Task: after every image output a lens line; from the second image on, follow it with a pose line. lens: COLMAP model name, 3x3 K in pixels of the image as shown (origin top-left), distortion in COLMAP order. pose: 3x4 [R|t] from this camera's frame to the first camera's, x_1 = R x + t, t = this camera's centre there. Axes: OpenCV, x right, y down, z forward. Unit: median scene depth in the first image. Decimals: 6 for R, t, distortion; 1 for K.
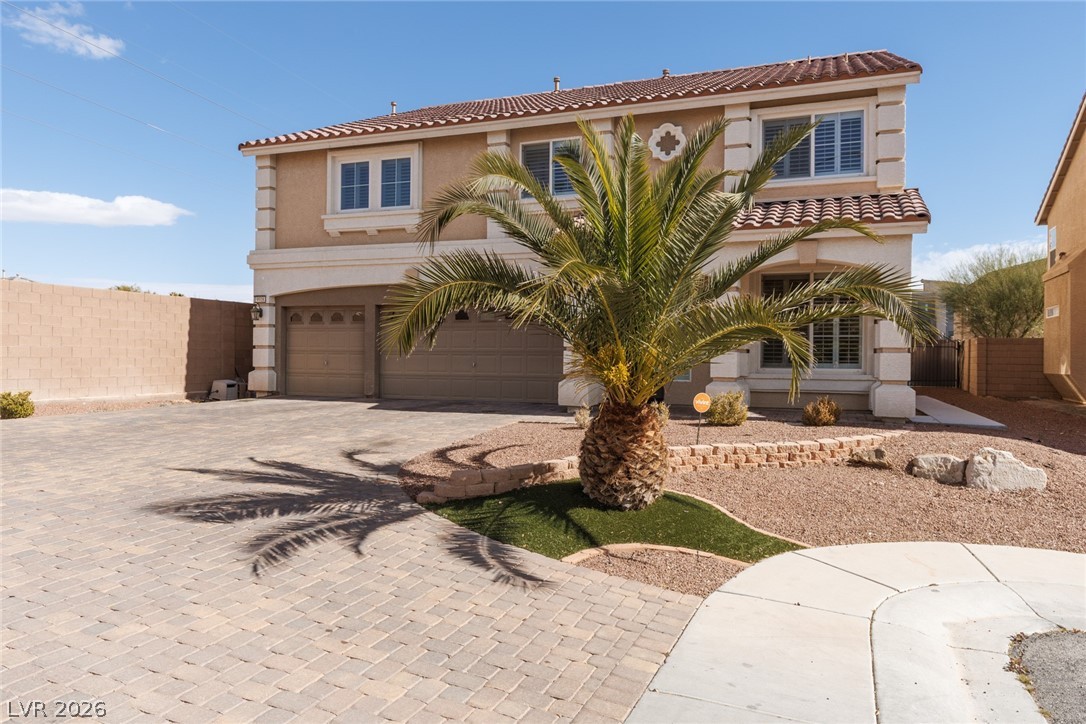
lens RADIAL K [[725.4, 0, 549.8], [0, 725.4, 355.5], [0, 0, 1]] dist [-0.002827, 0.002593]
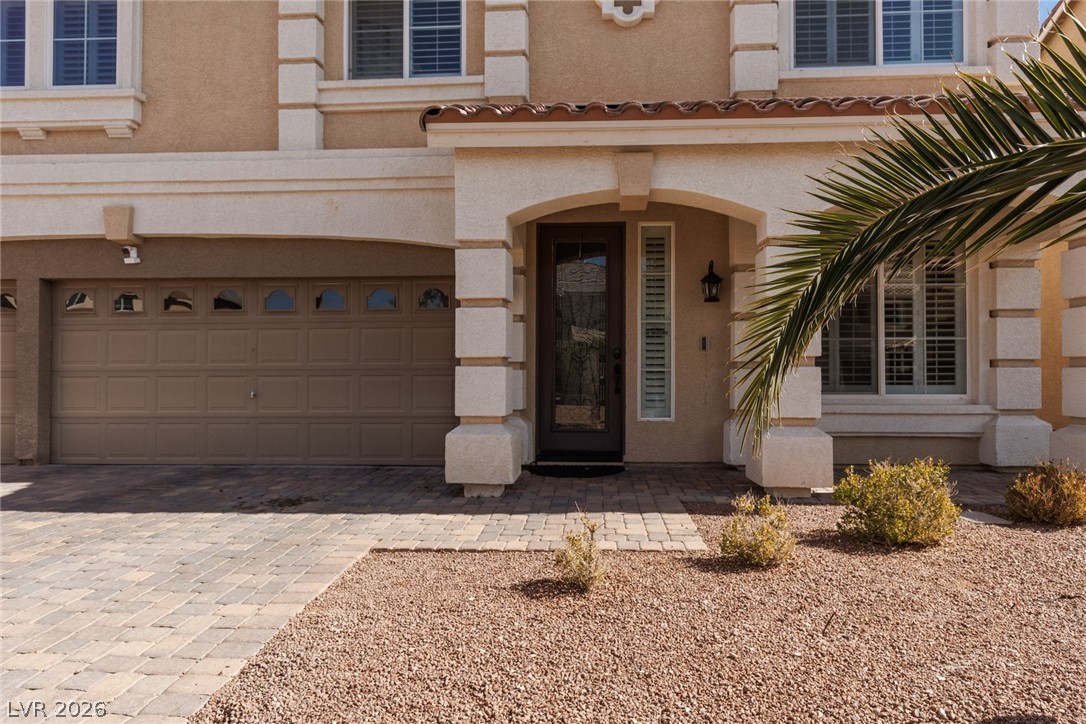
lens RADIAL K [[701.3, 0, 549.1], [0, 701.3, 361.7], [0, 0, 1]] dist [0.005656, -0.006366]
pose [[0.956197, -0.005987, 0.292662, -0.052643], [0.009349, 0.999905, -0.010089, -0.004728], [-0.292574, 0.012384, 0.956163, 0.494401]]
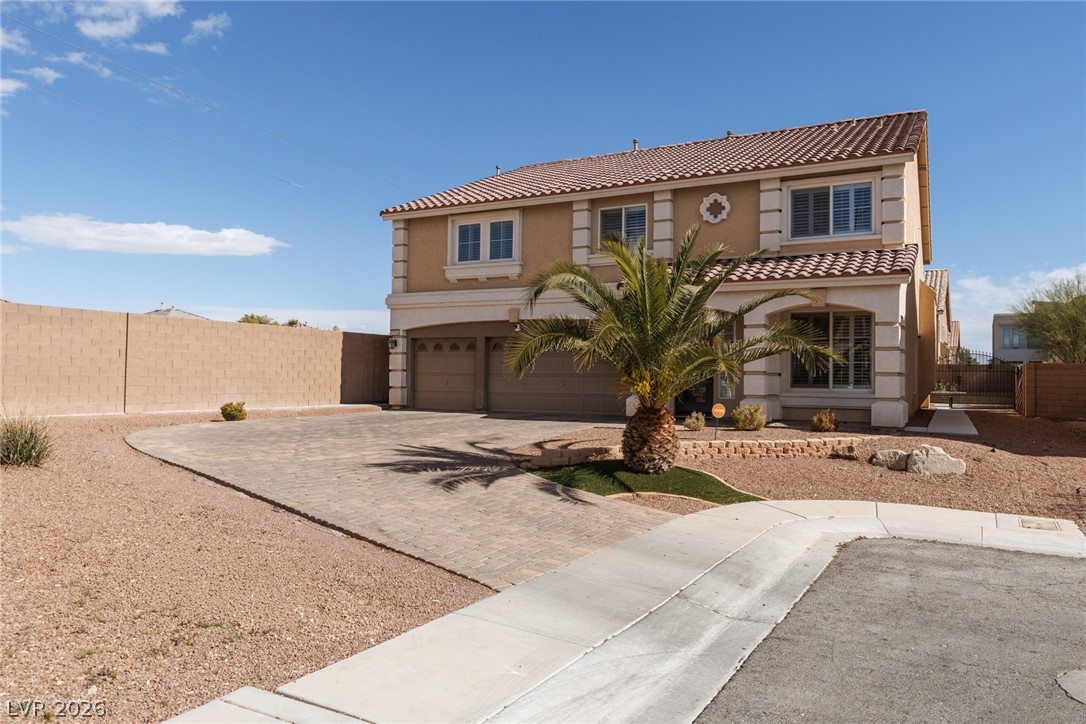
lens RADIAL K [[725.4, 0, 551.3], [0, 725.4, 357.7], [0, 0, 1]] dist [-0.002827, 0.002593]
pose [[0.991778, 0.000373, -0.127967, 0.040464], [-0.004066, 0.999583, -0.028602, 0.002015], [0.127903, 0.028887, 0.991366, -0.266211]]
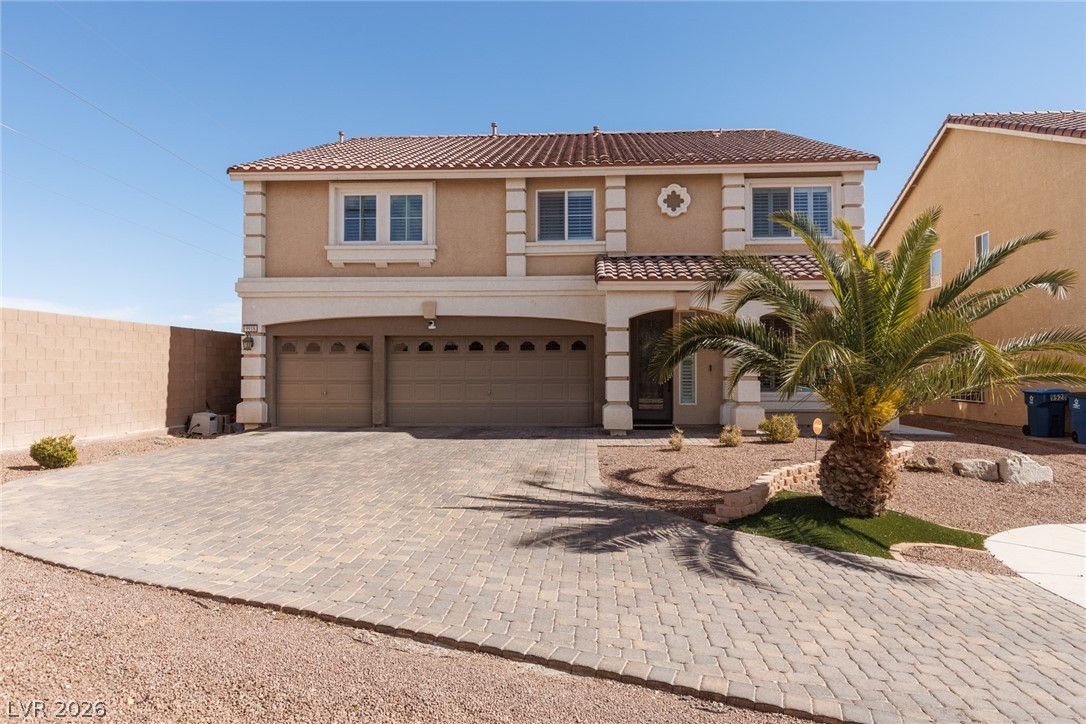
lens RADIAL K [[701.3, 0, 544.9], [0, 701.3, 353.3], [0, 0, 1]] dist [0.005656, -0.006366]
pose [[0.956422, -0.002889, 0.291975, -0.357145], [0.009864, 0.999700, -0.022421, -0.023404], [-0.291823, 0.024324, 0.956163, -0.013903]]
